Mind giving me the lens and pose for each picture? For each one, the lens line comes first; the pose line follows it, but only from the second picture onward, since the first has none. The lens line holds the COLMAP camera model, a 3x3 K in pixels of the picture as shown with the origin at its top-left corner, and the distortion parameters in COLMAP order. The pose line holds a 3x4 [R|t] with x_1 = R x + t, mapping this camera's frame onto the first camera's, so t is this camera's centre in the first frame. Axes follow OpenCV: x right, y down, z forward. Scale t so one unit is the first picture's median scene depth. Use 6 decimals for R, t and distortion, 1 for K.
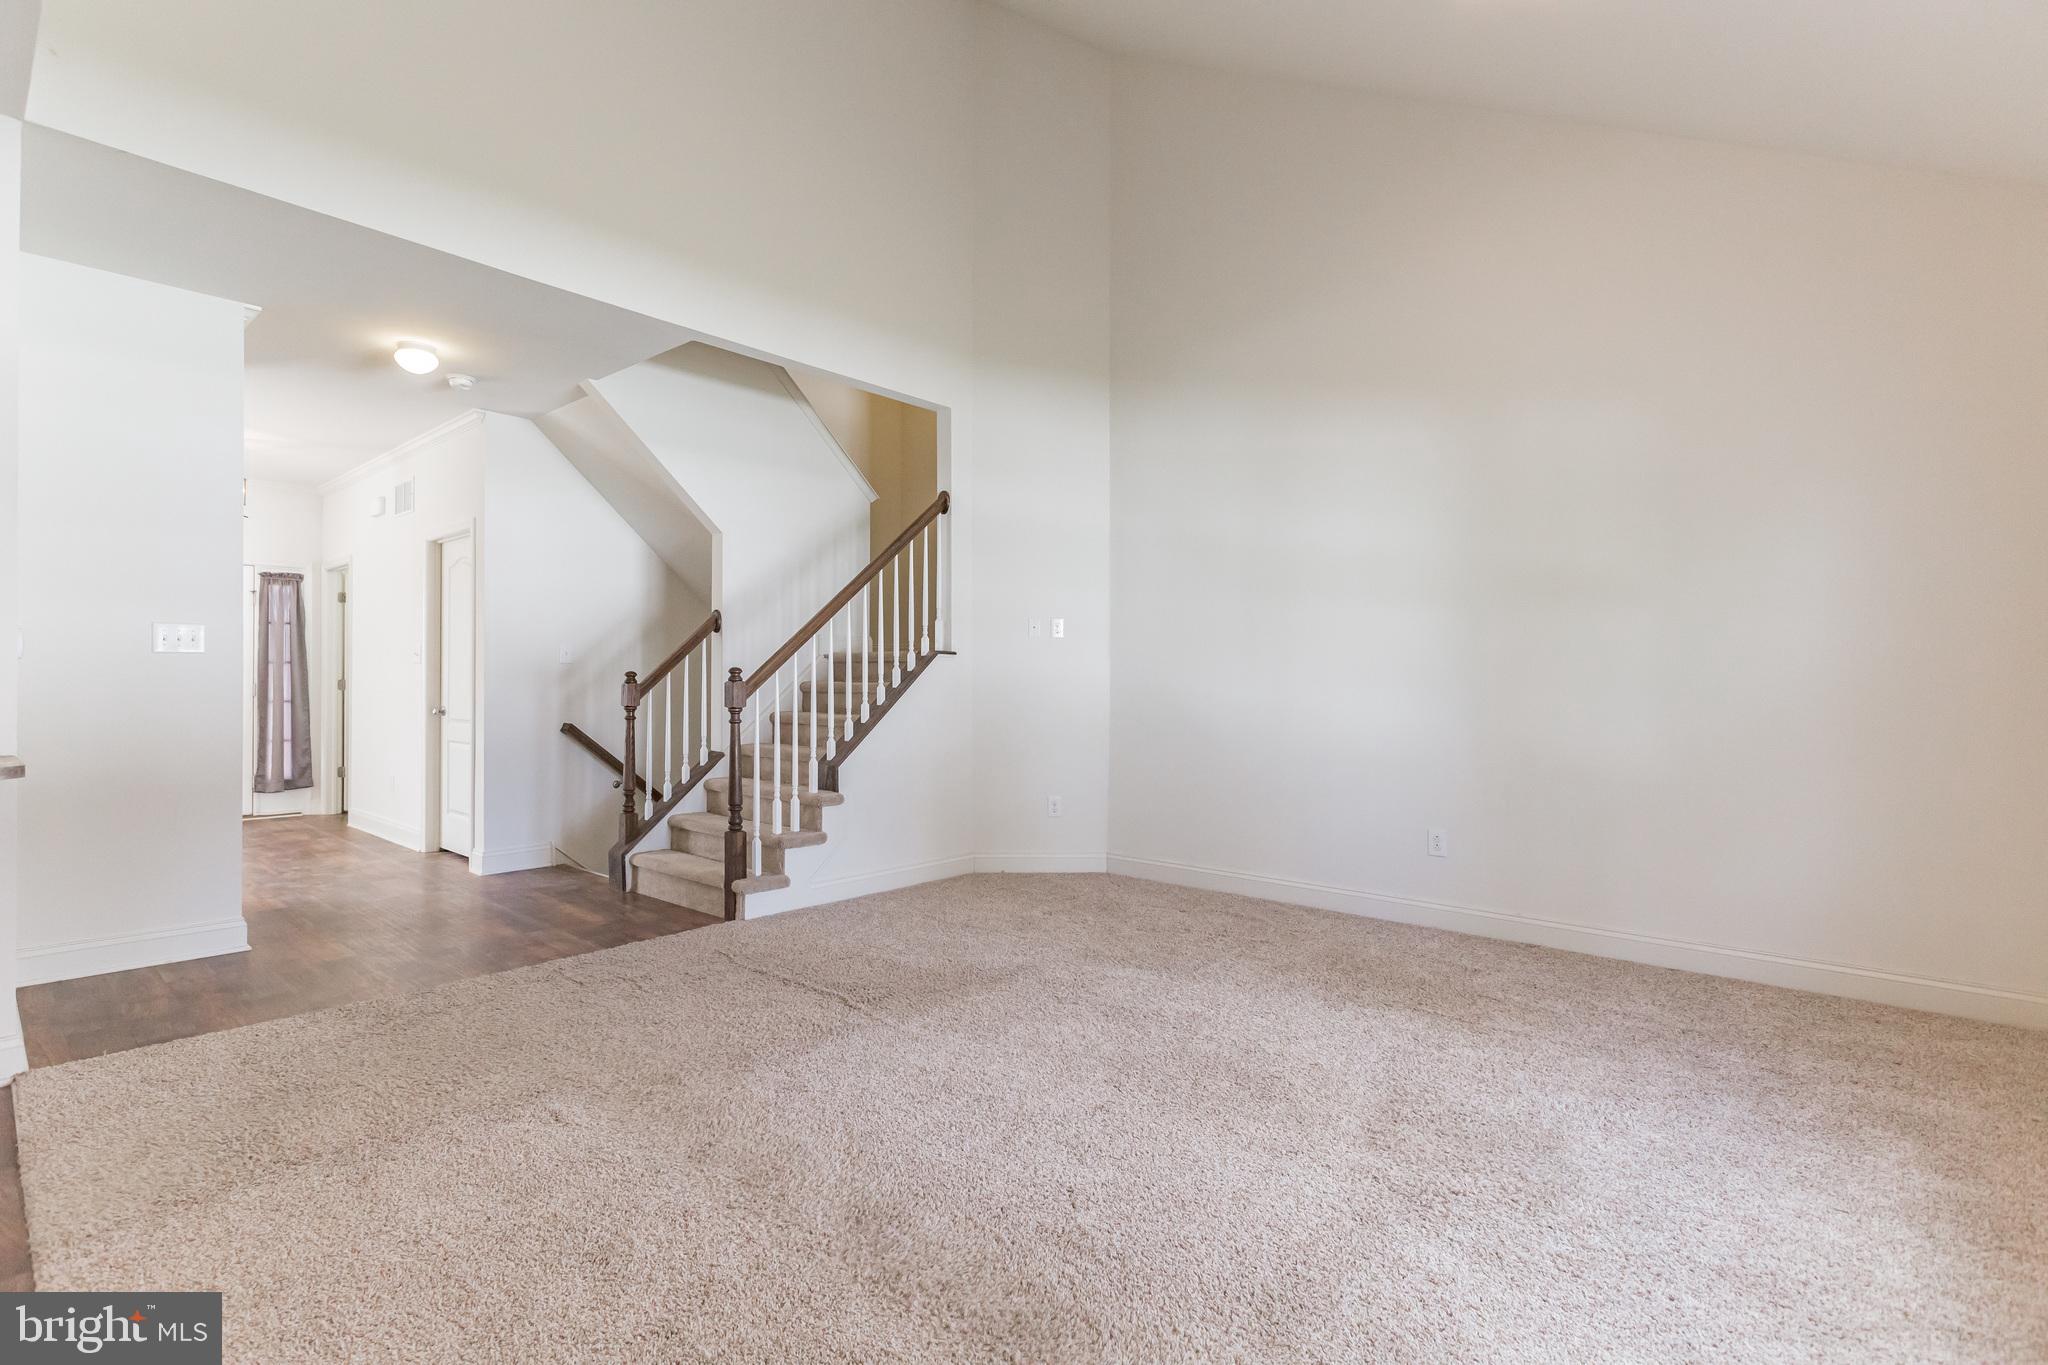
lens RADIAL K [[938.1, 0, 1011.1], [0, 938.1, 679.4], [0, 0, 1]] dist [0.001878, -0.000595]
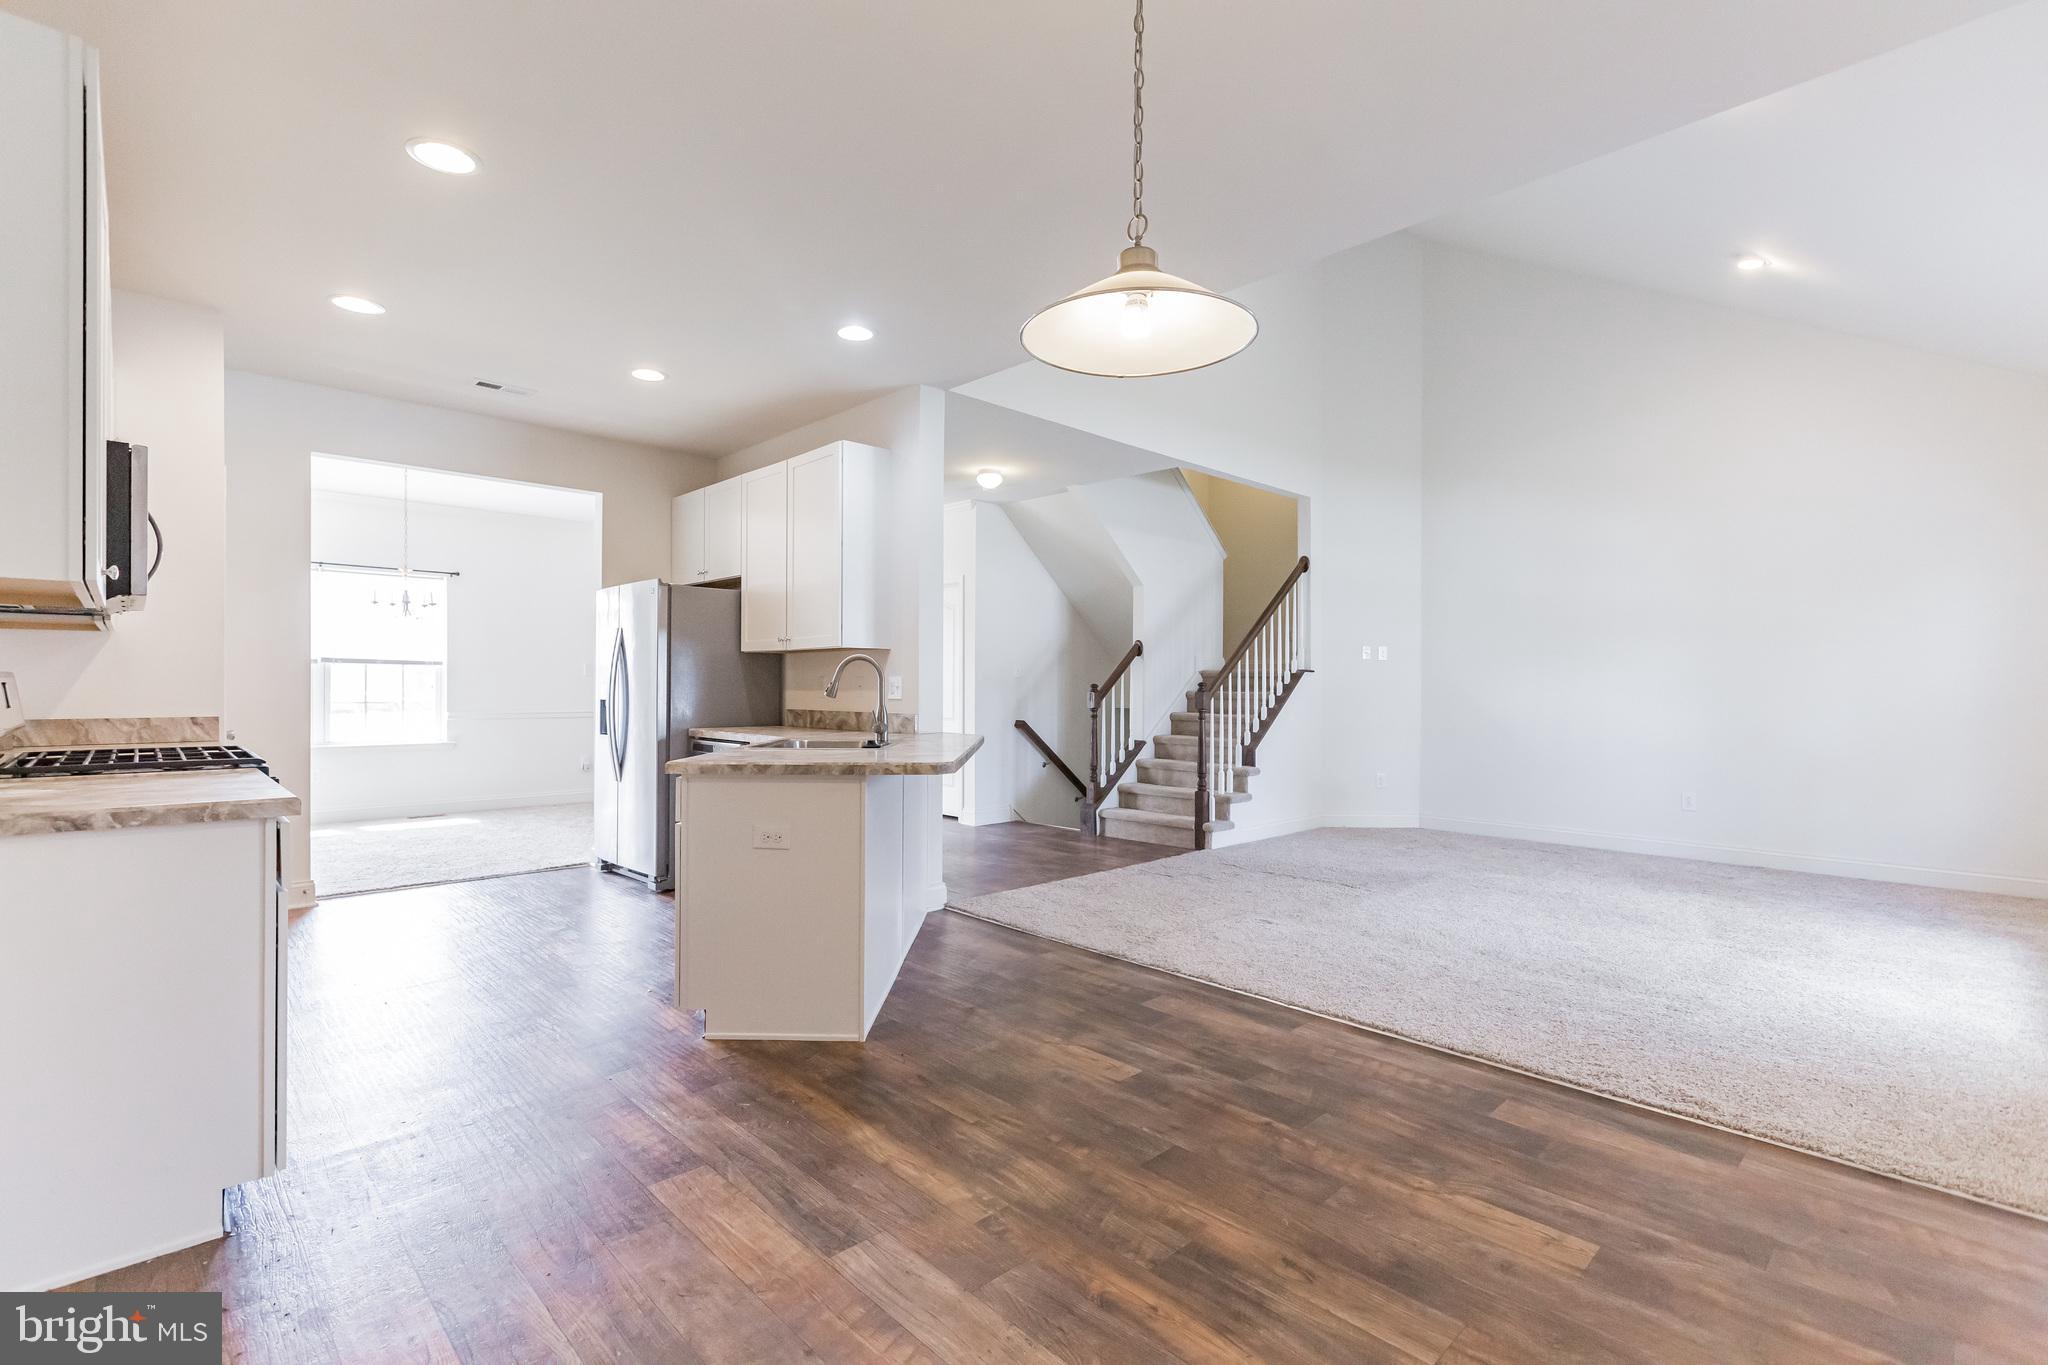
lens RADIAL K [[938.1, 0, 1037.0], [0, 938.1, 687.5], [0, 0, 1]] dist [0.001878, -0.000595]
pose [[0.998264, 0.000646, -0.058896, -0.425446], [-0.000483, 0.999996, 0.002782, -0.008000], [0.058897, -0.002749, 0.998260, -0.472977]]
